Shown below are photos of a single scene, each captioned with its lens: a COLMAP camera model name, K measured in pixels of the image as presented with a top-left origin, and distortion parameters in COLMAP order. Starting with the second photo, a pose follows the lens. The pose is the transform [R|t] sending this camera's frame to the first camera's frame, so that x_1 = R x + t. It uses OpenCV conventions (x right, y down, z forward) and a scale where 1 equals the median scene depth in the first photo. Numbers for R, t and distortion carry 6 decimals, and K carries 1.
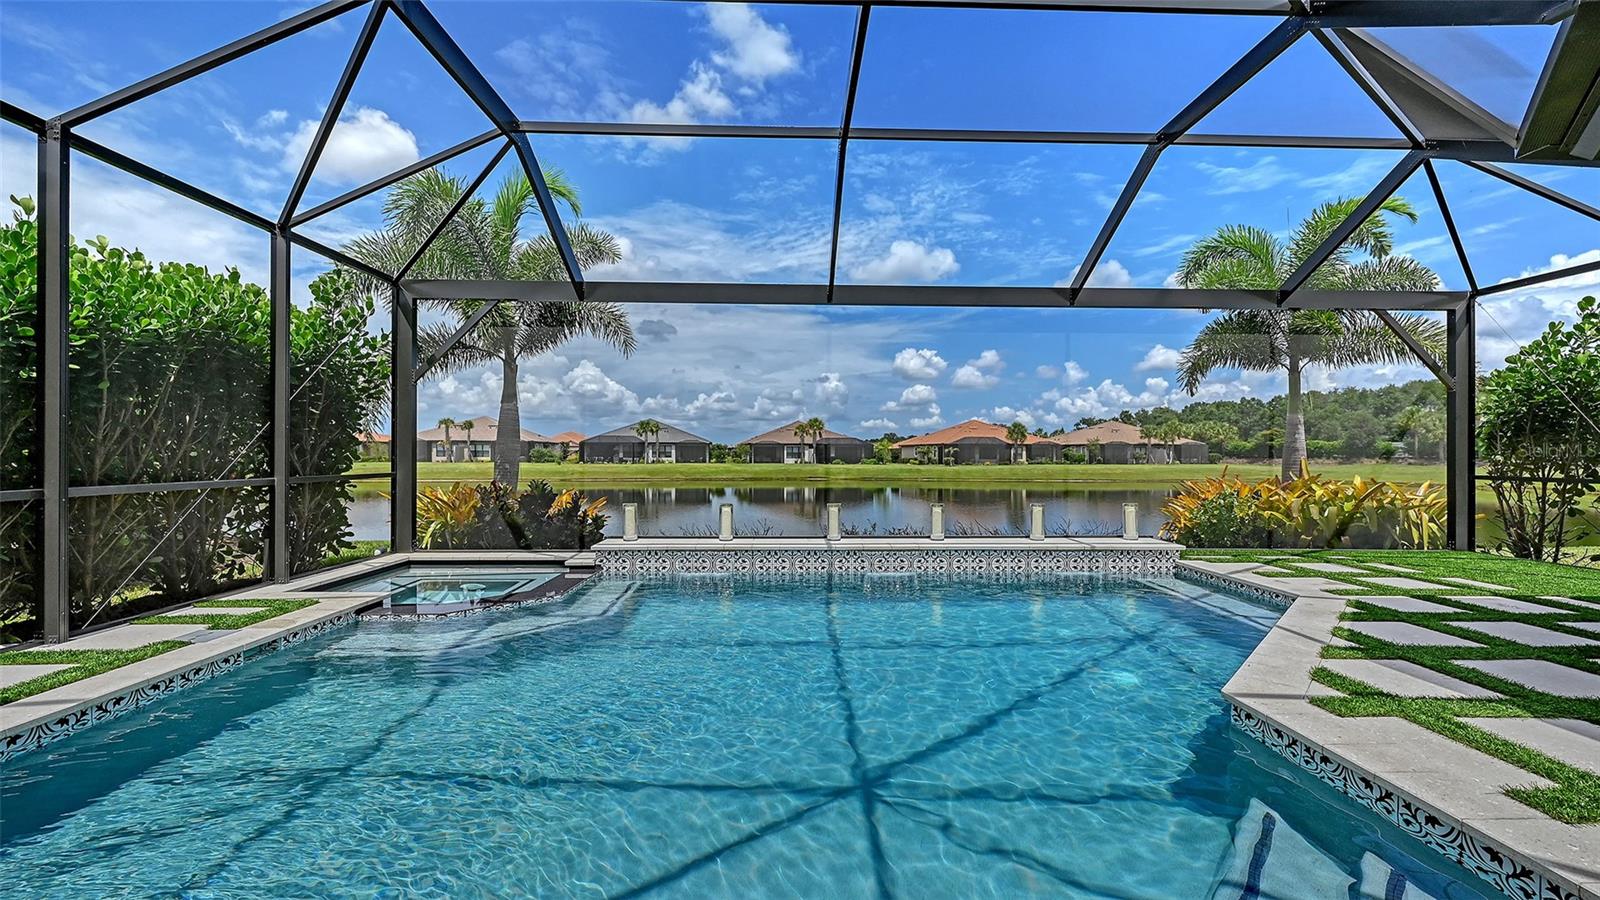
lens RADIAL K [[634.6, 0, 805.2], [0, 634.6, 449.5], [0, 0, 1]] dist [0.000046, -0.000152]
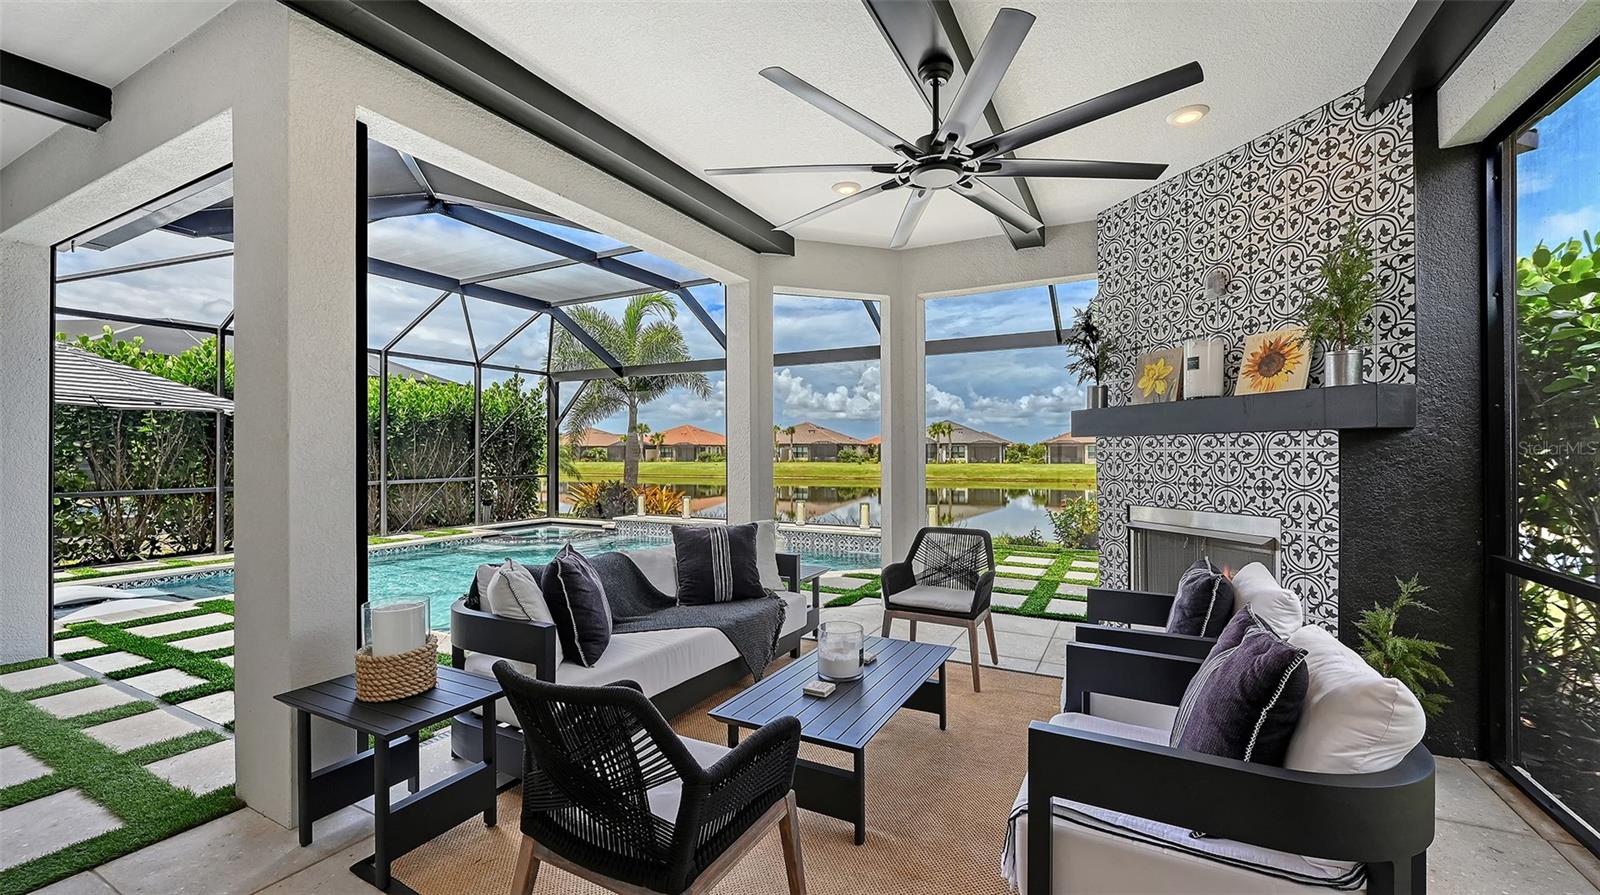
lens RADIAL K [[638.2, 0, 797.3], [0, 638.2, 448.8], [0, 0, 1]] dist [-0.000071, -0.000274]
pose [[0.866716, -0.007915, -0.498739, 0.070260], [0.008274, 0.999965, -0.001490, -0.002342], [0.498733, -0.002835, 0.866751, -0.020588]]
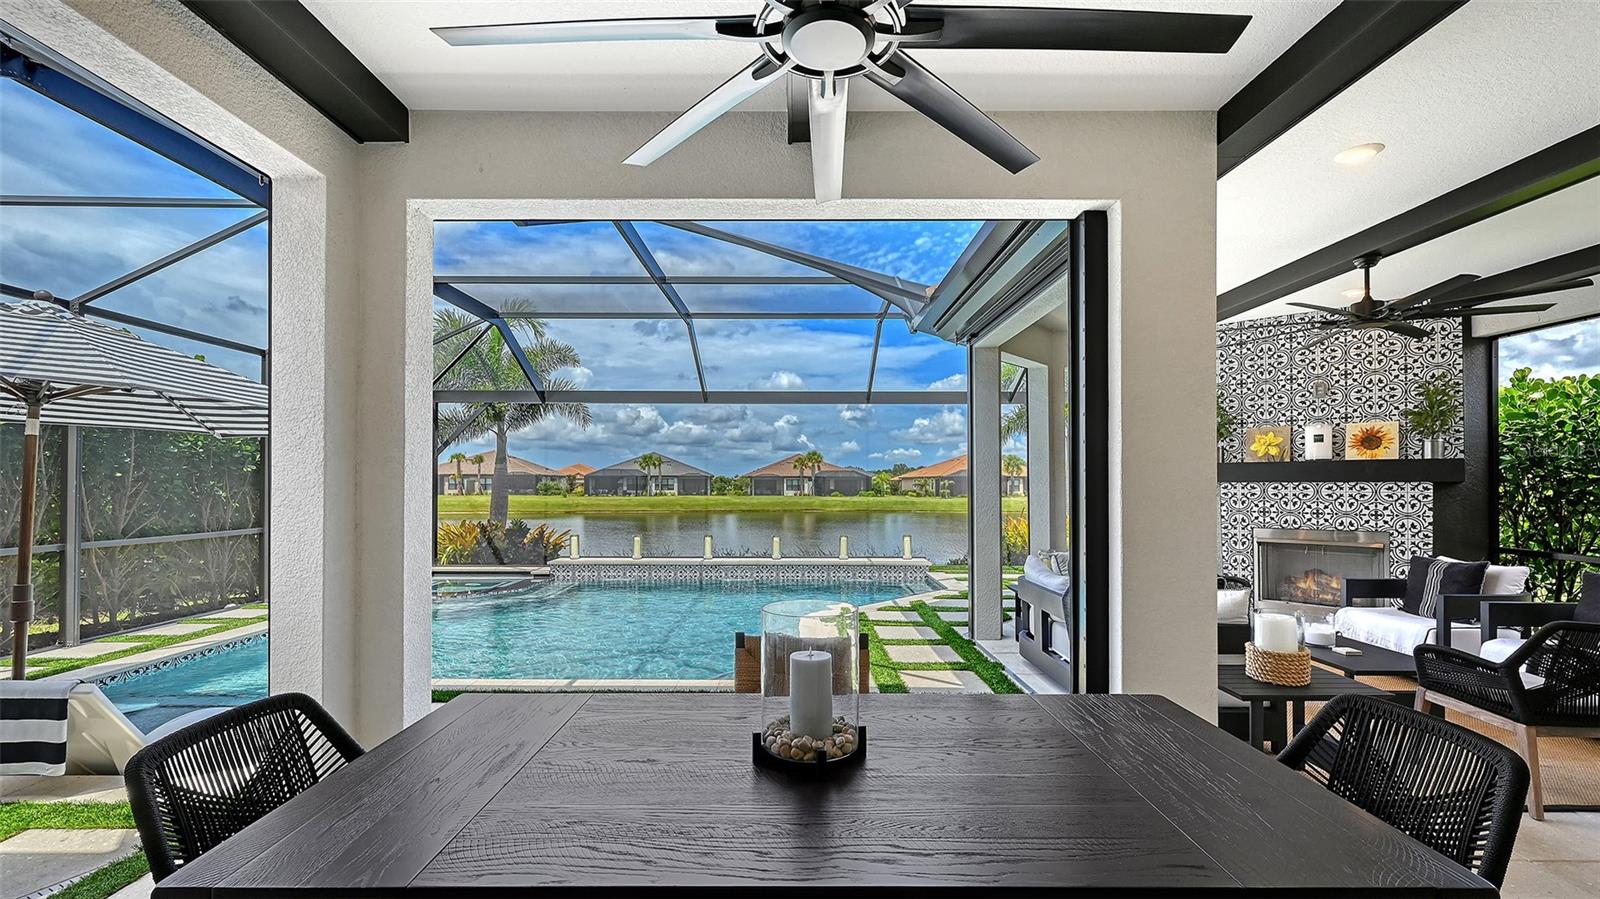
lens RADIAL K [[645.8, 0, 798.7], [0, 645.8, 470.5], [0, 0, 1]] dist [0.001266, -0.000015]
pose [[0.999566, -0.001965, -0.029410, 0.022599], [0.001530, 0.999889, -0.014794, -0.003381], [0.029436, 0.014743, 0.999458, -0.039688]]
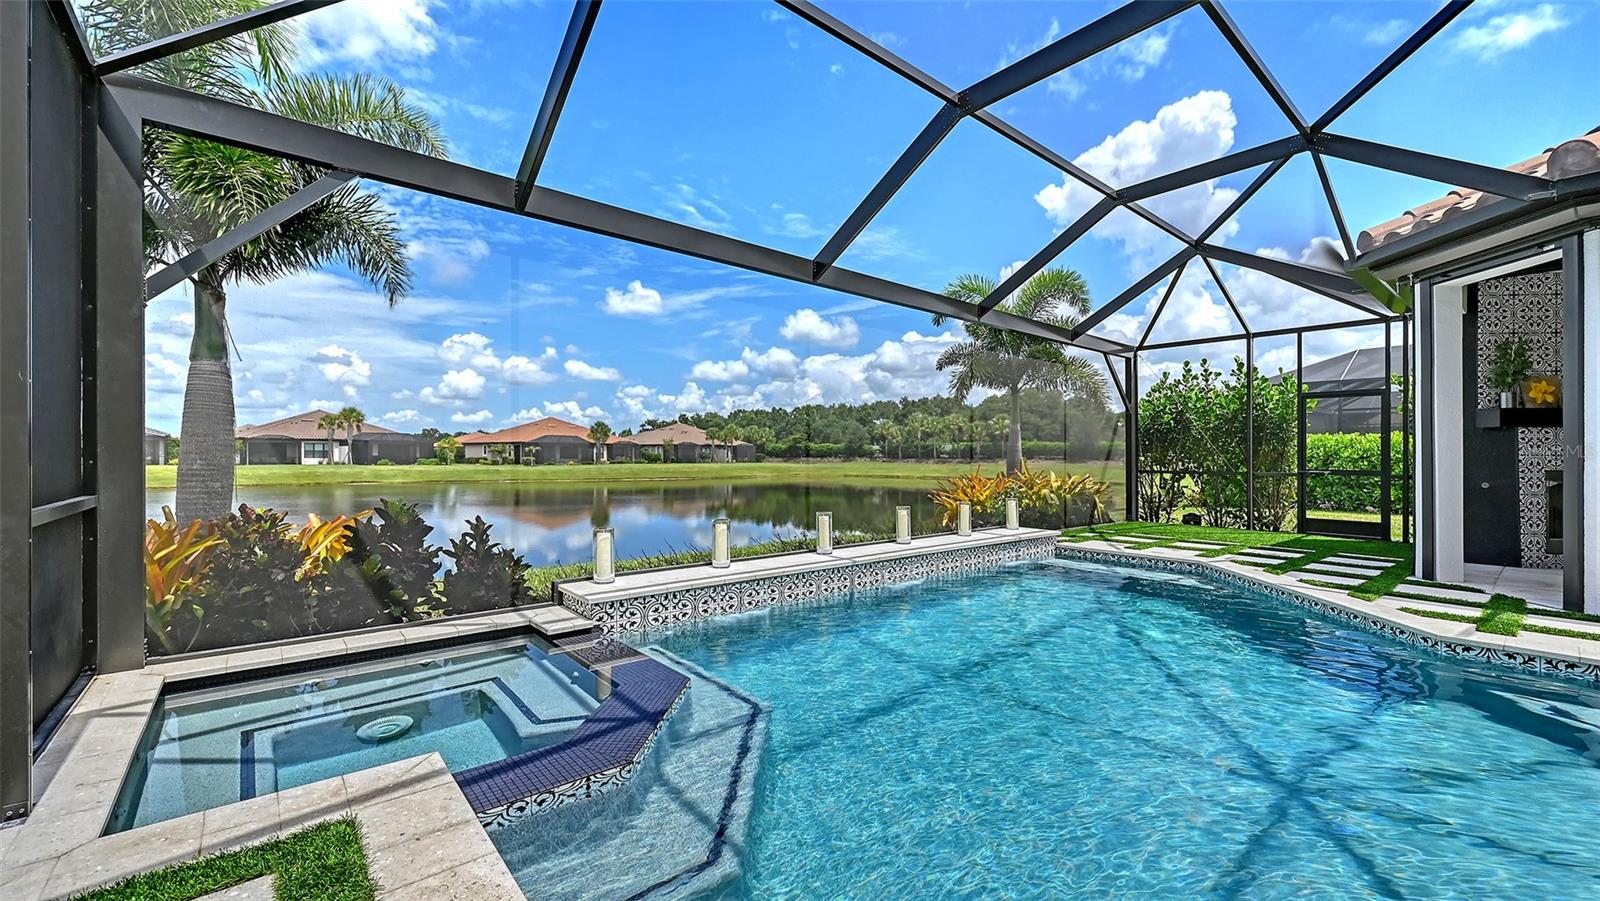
lens RADIAL K [[634.6, 0, 797.9], [0, 634.6, 454.0], [0, 0, 1]] dist [-0.001433, -0.000148]
pose [[0.785323, 0.002403, 0.619081, -0.038522], [-0.007531, 0.999956, 0.005672, 0.000039], [-0.619040, -0.009116, 0.785306, 0.024733]]
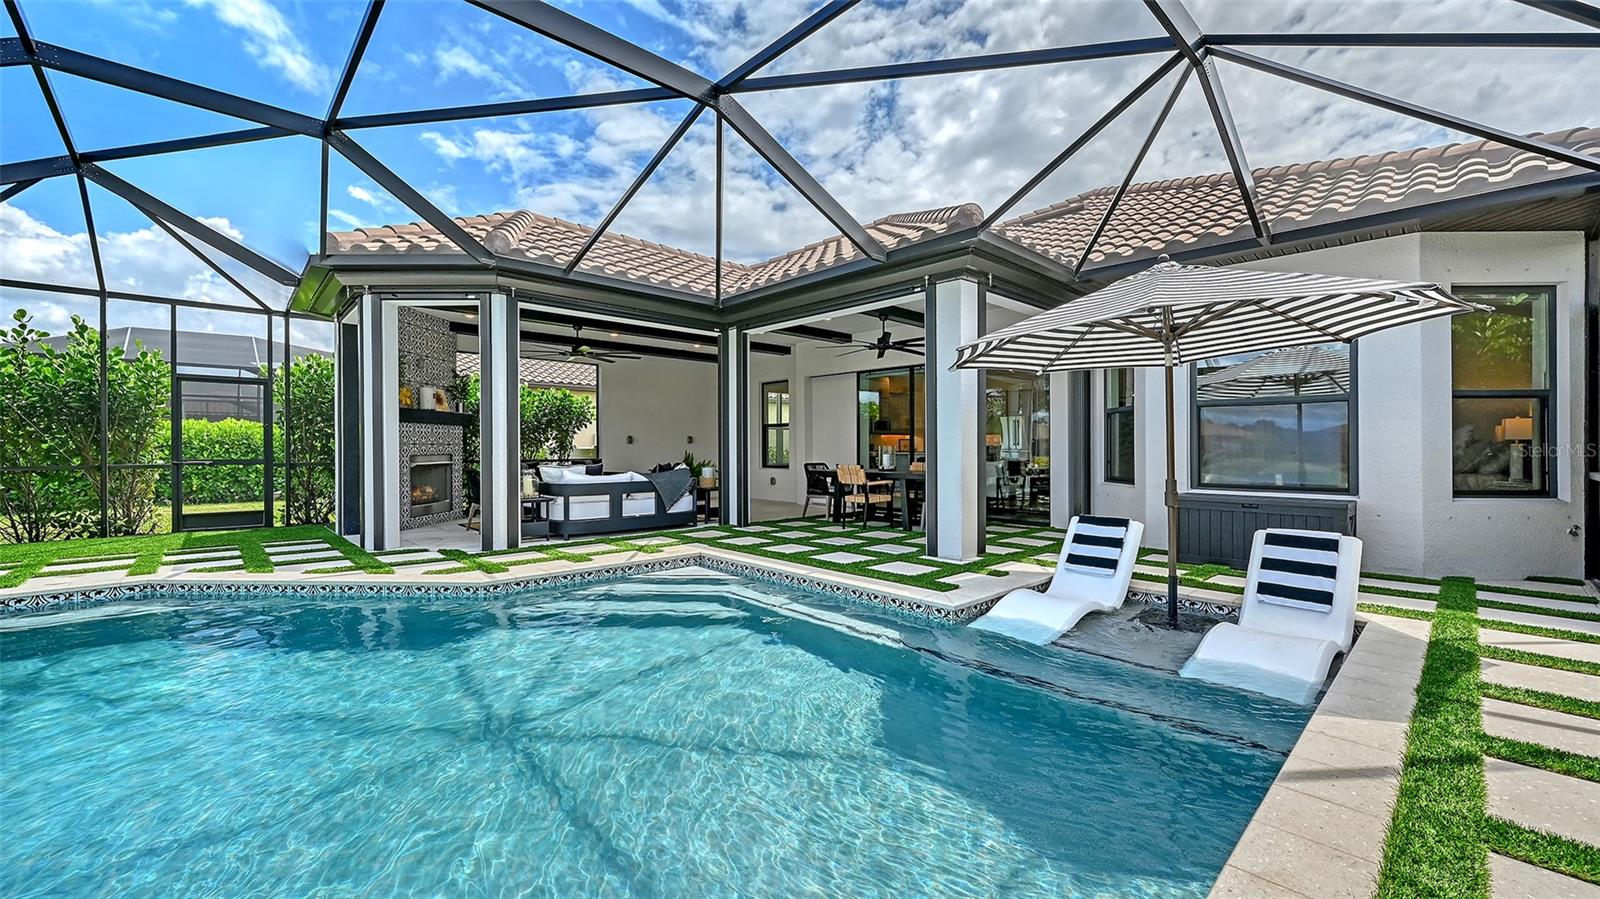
lens RADIAL K [[634.6, 0, 797.9], [0, 634.6, 453.0], [0, 0, 1]] dist [-0.001433, -0.000148]
pose [[-0.664294, -0.010834, 0.747392, -0.038213], [-0.006630, 0.999941, 0.008602, 0.000109], [-0.747442, 0.000759, -0.664327, 0.047612]]
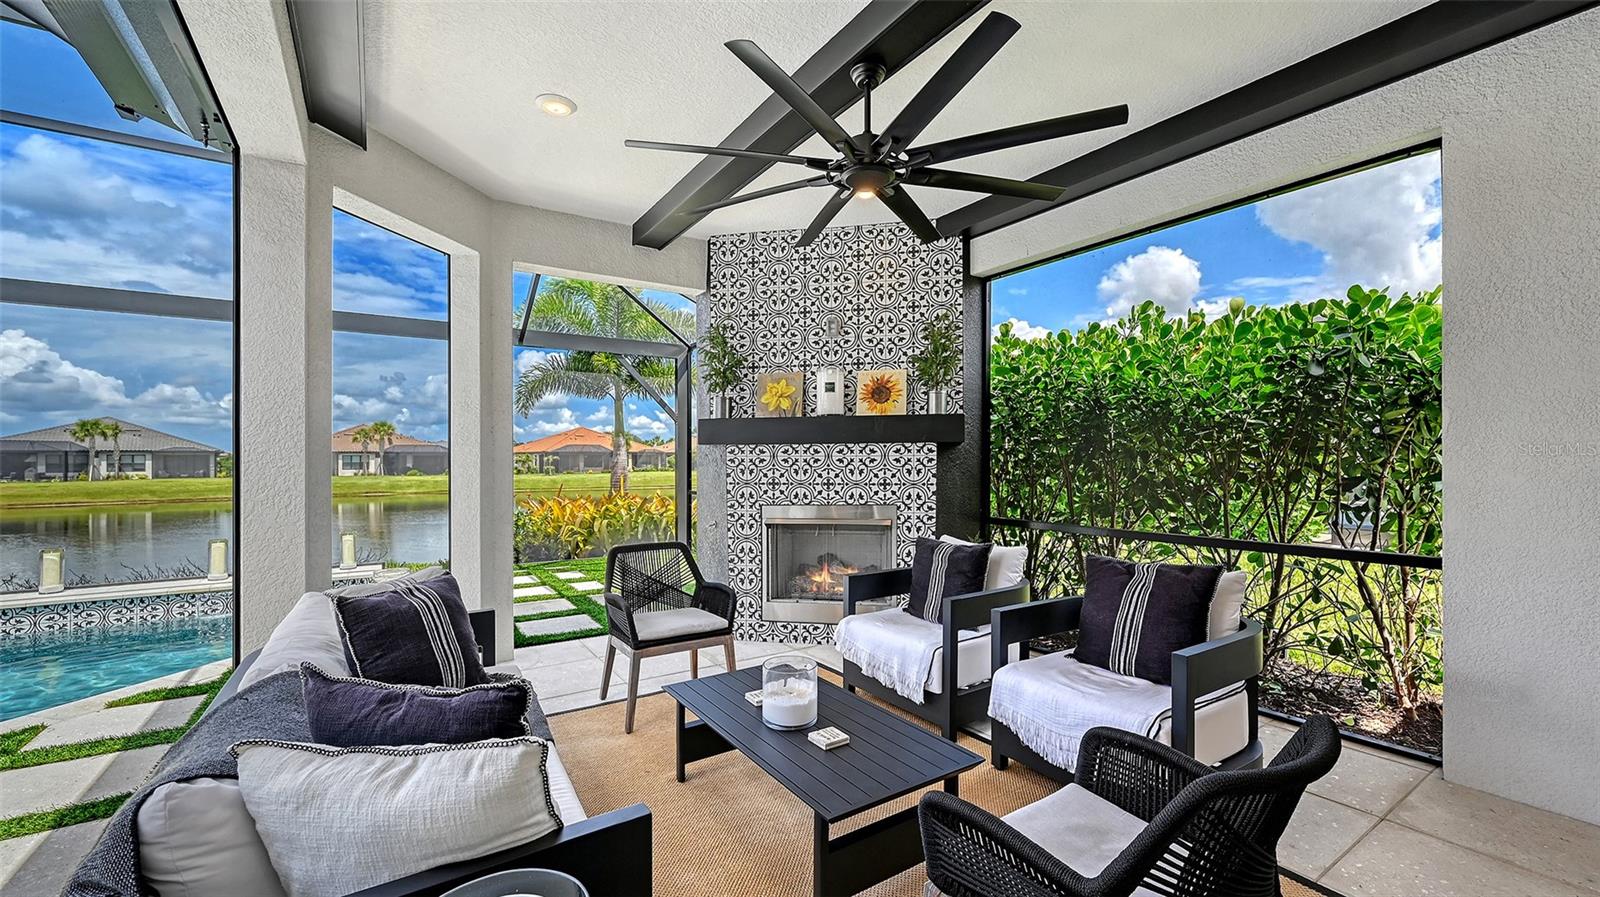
lens RADIAL K [[640.8, 0, 802.6], [0, 640.8, 458.1], [0, 0, 1]] dist [0.001250, 0.000180]
pose [[0.850836, -0.006393, 0.525392, 0.044334], [0.004633, 0.999978, 0.004665, -0.002243], [-0.525410, -0.001535, 0.850848, -0.015240]]
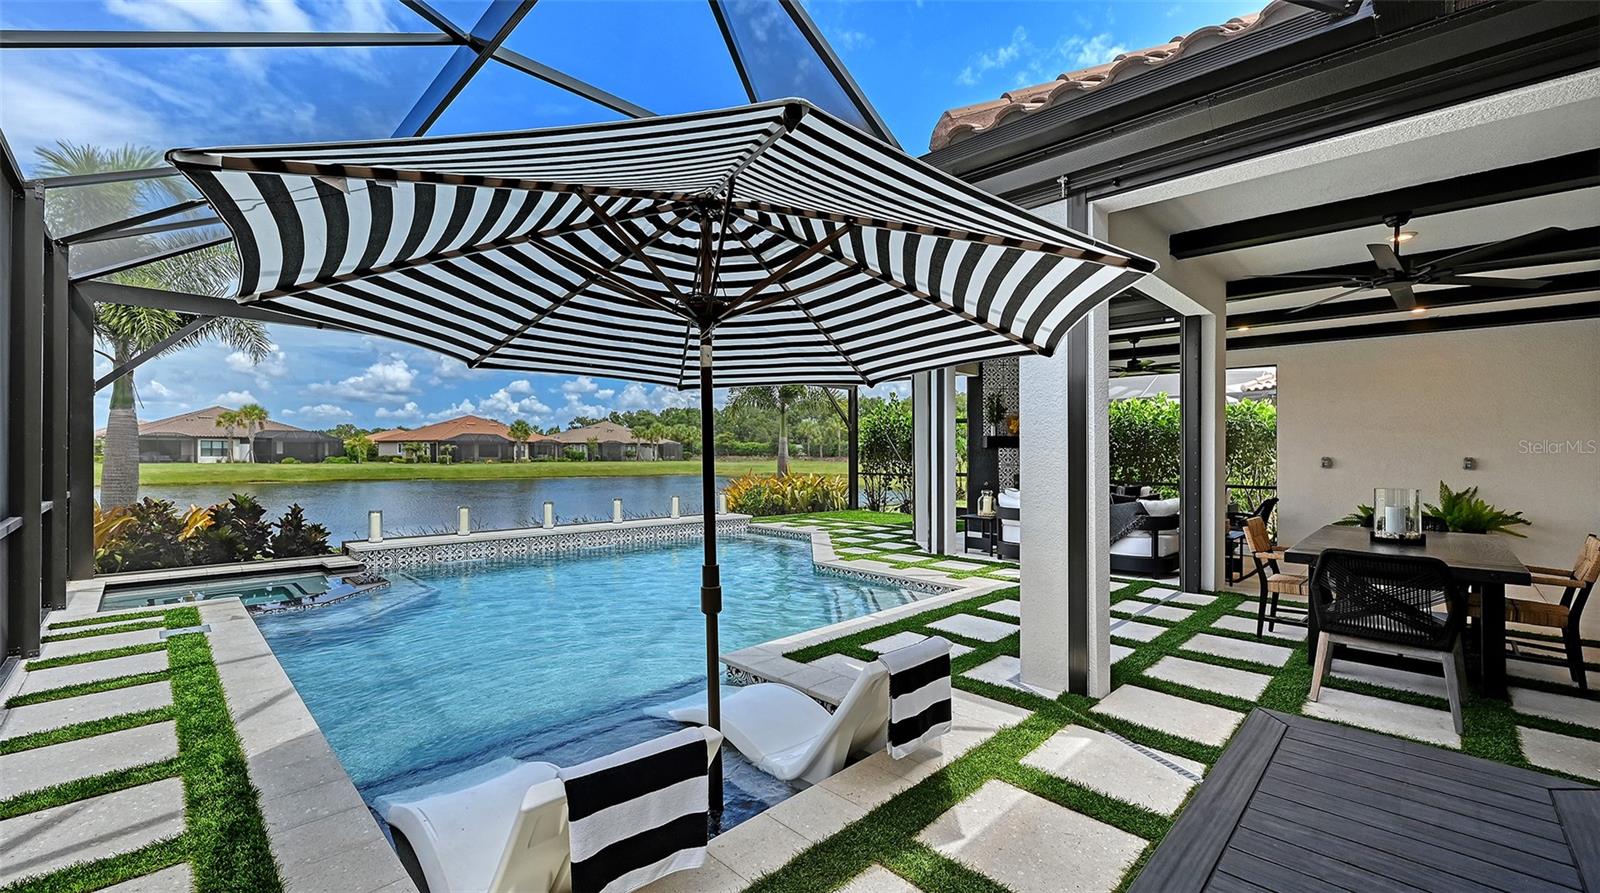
lens RADIAL K [[638.2, 0, 797.3], [0, 638.2, 447.8], [0, 0, 1]] dist [-0.000071, -0.000274]
pose [[0.727265, 0.007975, 0.686310, -0.037277], [-0.010190, 0.999948, -0.000822, -0.002608], [-0.686281, -0.006396, 0.727308, -0.026974]]
